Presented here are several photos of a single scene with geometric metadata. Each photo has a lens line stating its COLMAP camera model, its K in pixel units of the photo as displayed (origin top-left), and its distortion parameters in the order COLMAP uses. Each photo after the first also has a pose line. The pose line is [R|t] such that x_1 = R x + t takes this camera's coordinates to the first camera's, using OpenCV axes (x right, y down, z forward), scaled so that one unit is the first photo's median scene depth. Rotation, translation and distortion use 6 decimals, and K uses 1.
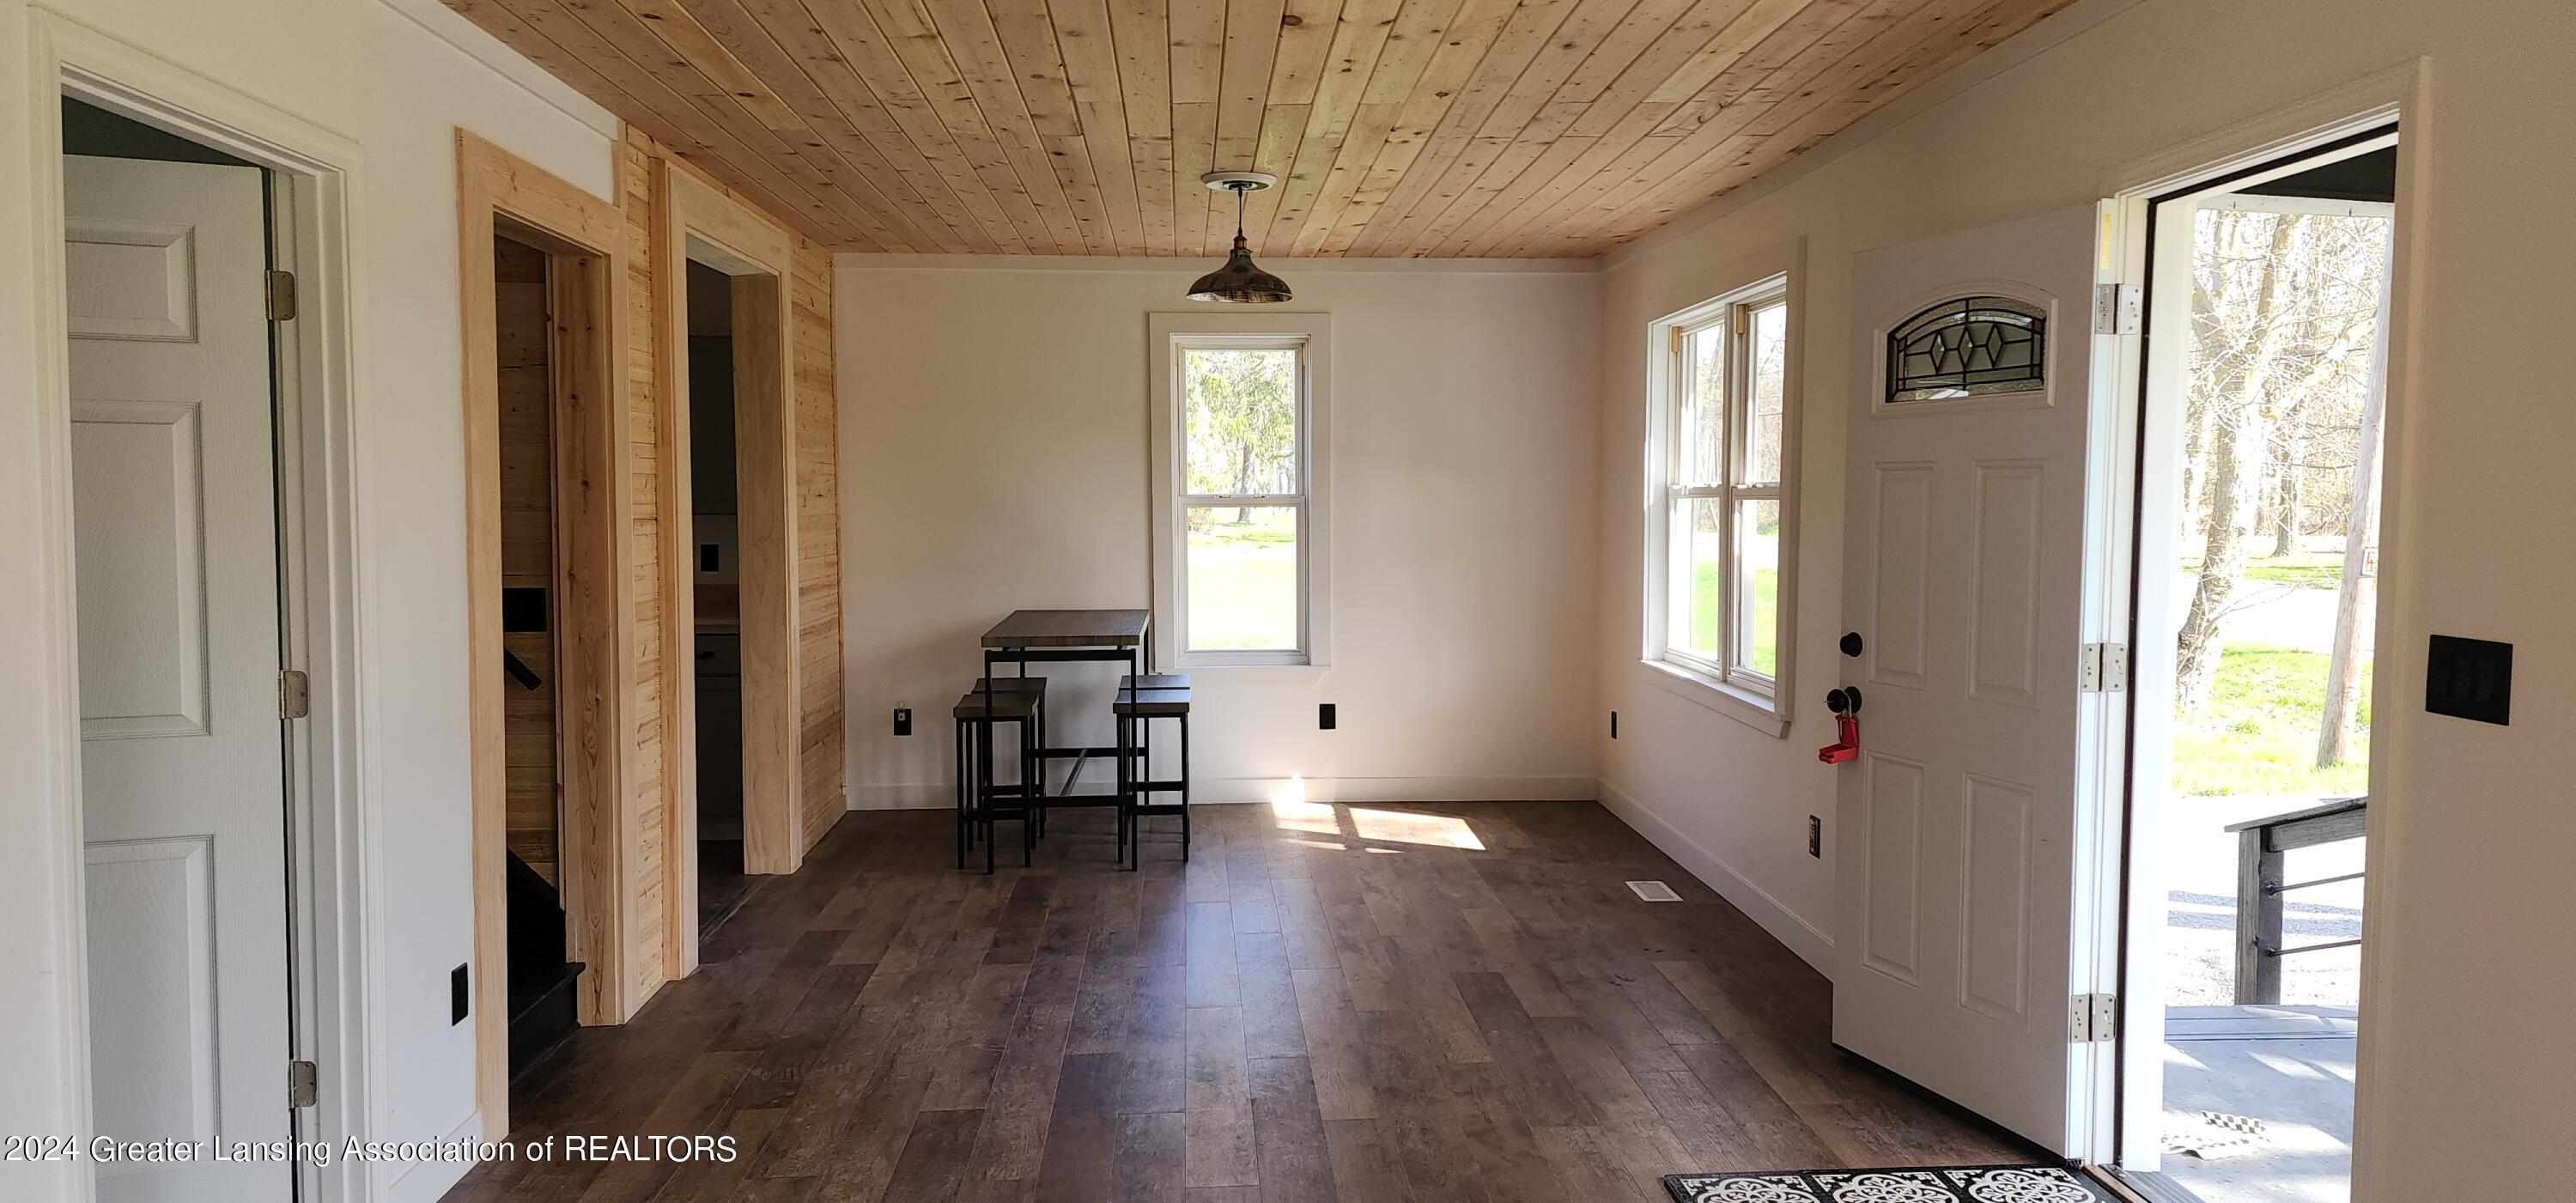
lens RADIAL K [[1688.8, 0, 1288.0], [0, 1688.8, 601.5], [0, 0, 1]] dist [0.116664, -0.094087]
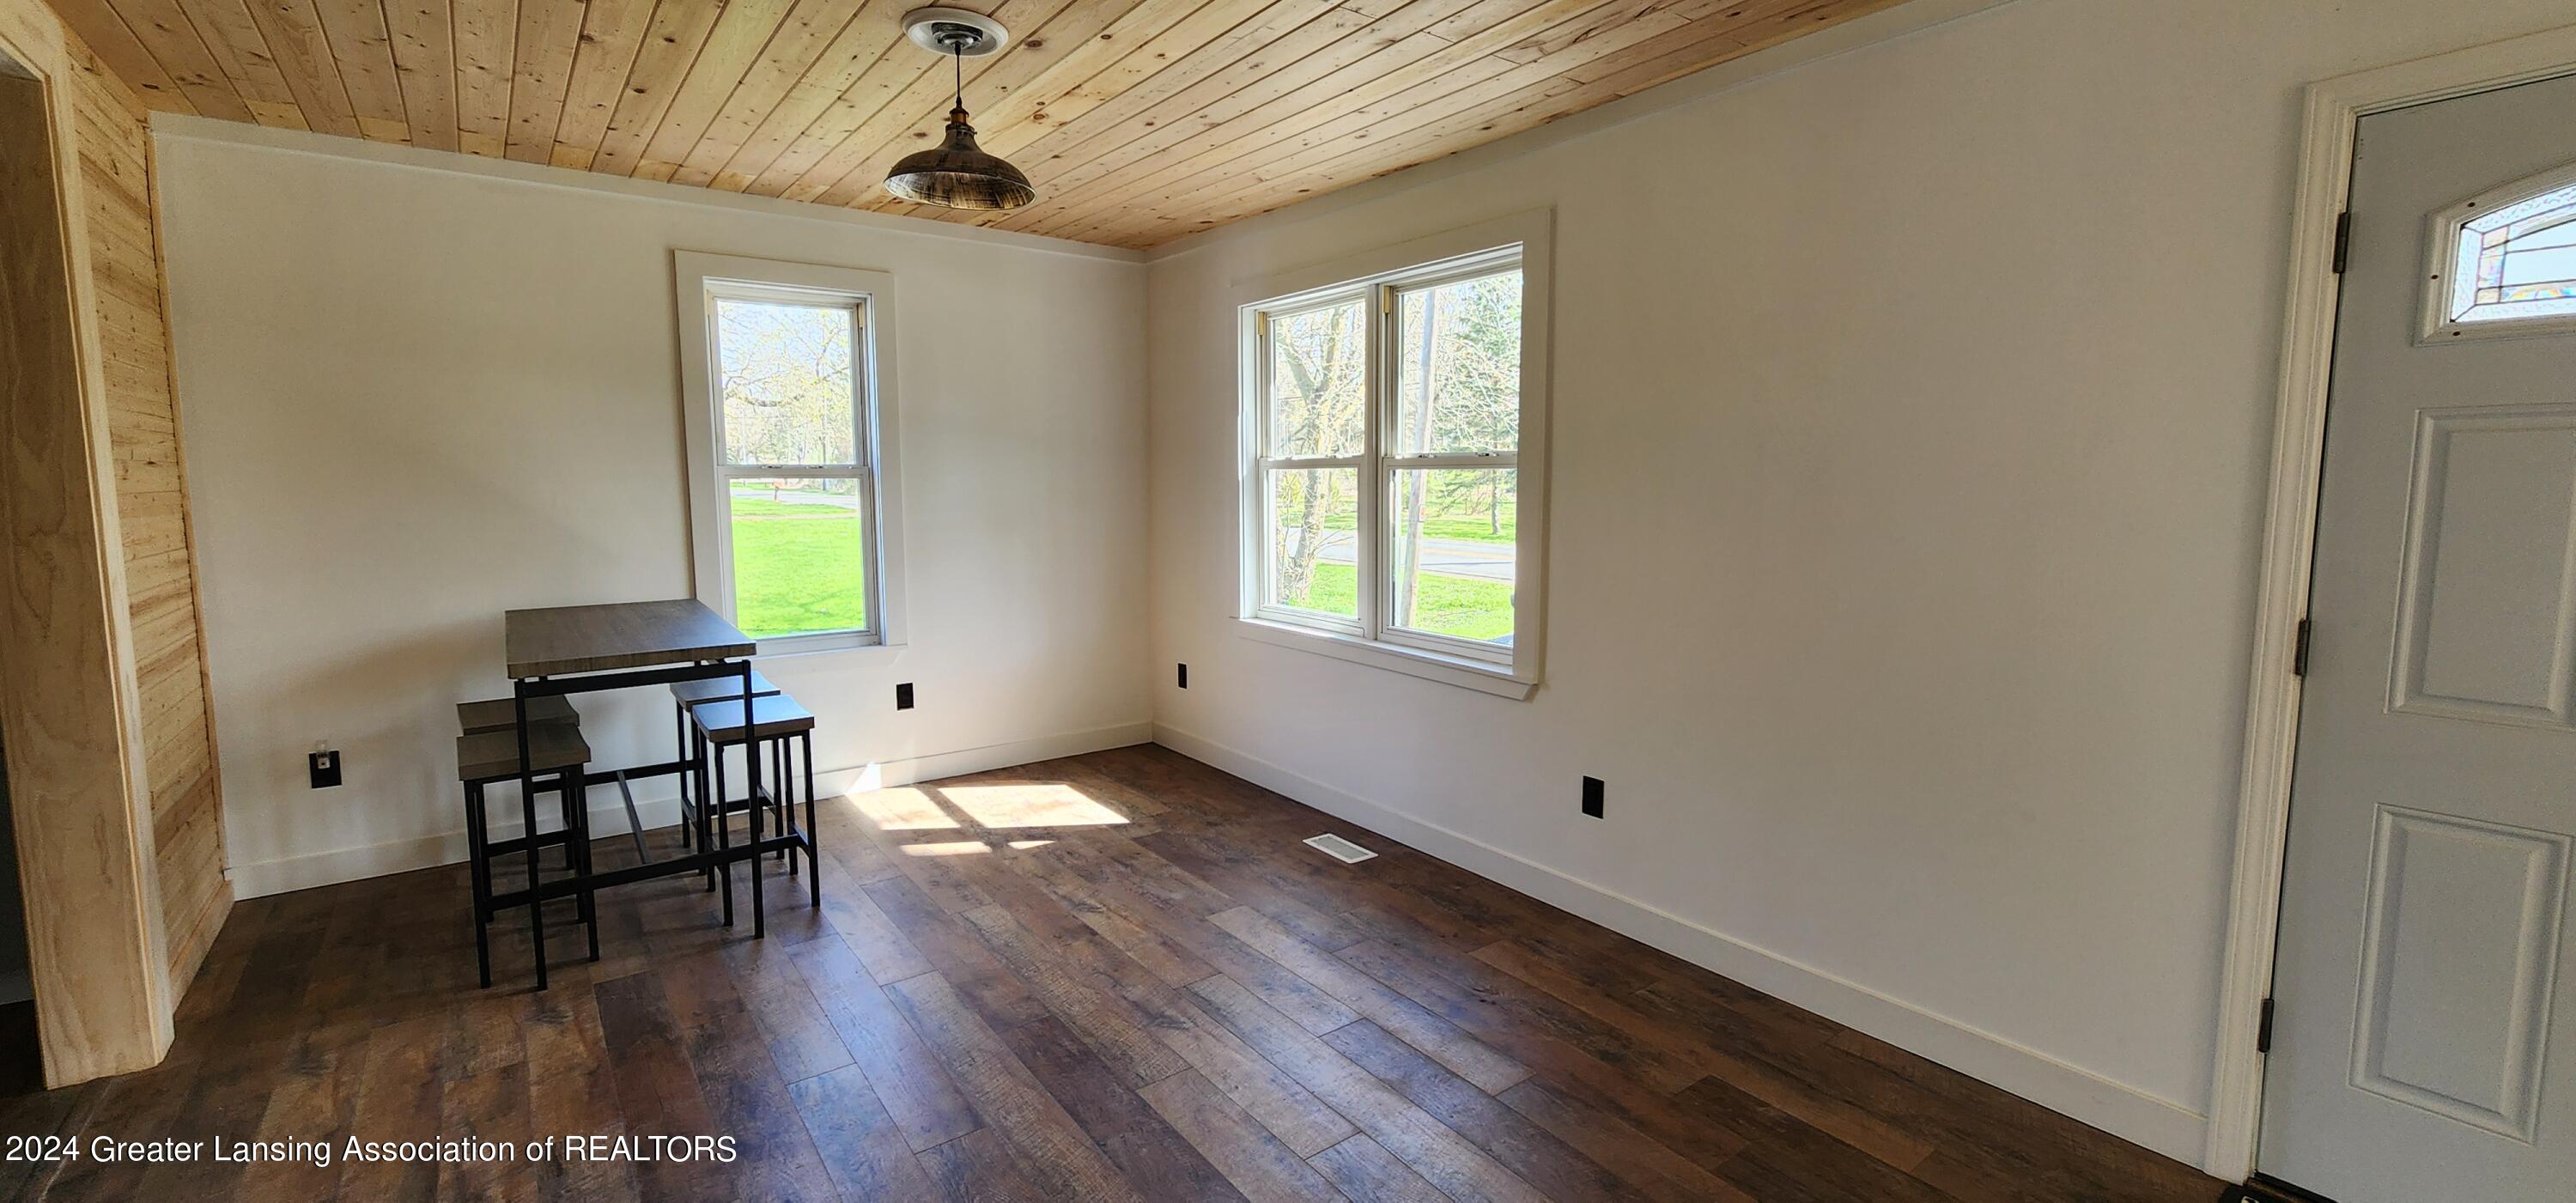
lens RADIAL K [[1050.7, 0, 1283.1], [0, 1050.7, 580.6], [0, 0, 1]] dist [-0.005427, 0.000056]
pose [[0.832499, -0.054613, 0.551328, -0.136722], [0.033990, 0.998290, 0.047563, -0.021083], [-0.552983, -0.020856, 0.832931, 0.421896]]
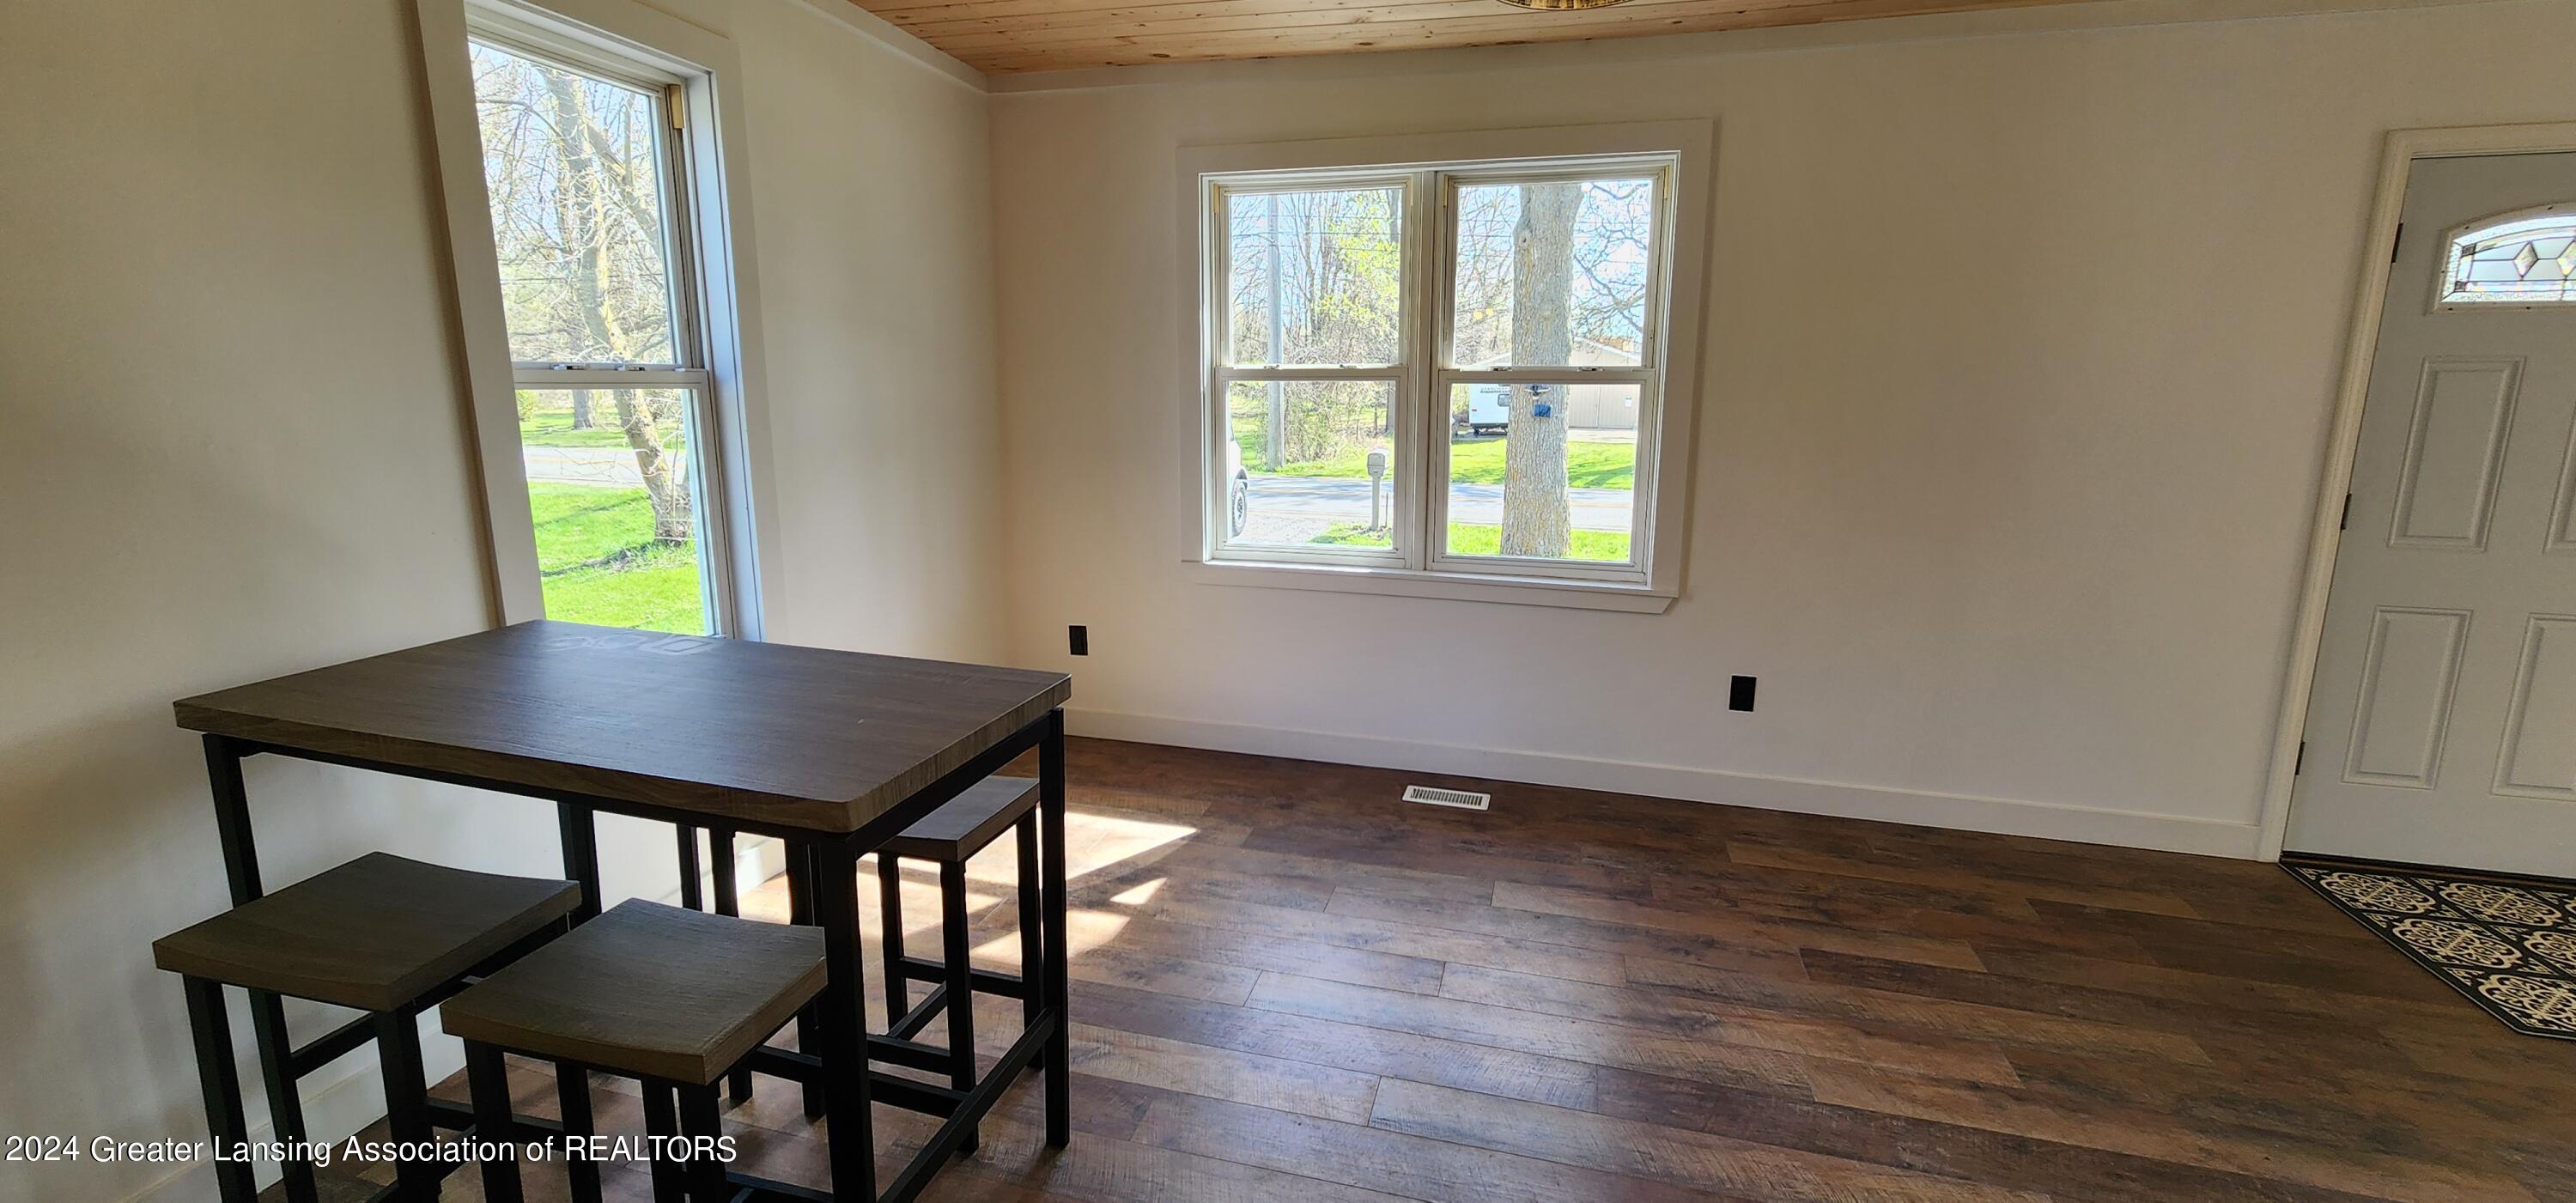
lens RADIAL K [[1050.7, 0, 1283.1], [0, 1050.7, 580.6], [0, 0, 1]] dist [-0.005427, 0.000056]
pose [[0.319060, -0.167600, 0.932797, -0.298500], [0.050446, 0.985847, 0.159877, -0.042803], [-0.946391, -0.003954, 0.322999, 0.773631]]
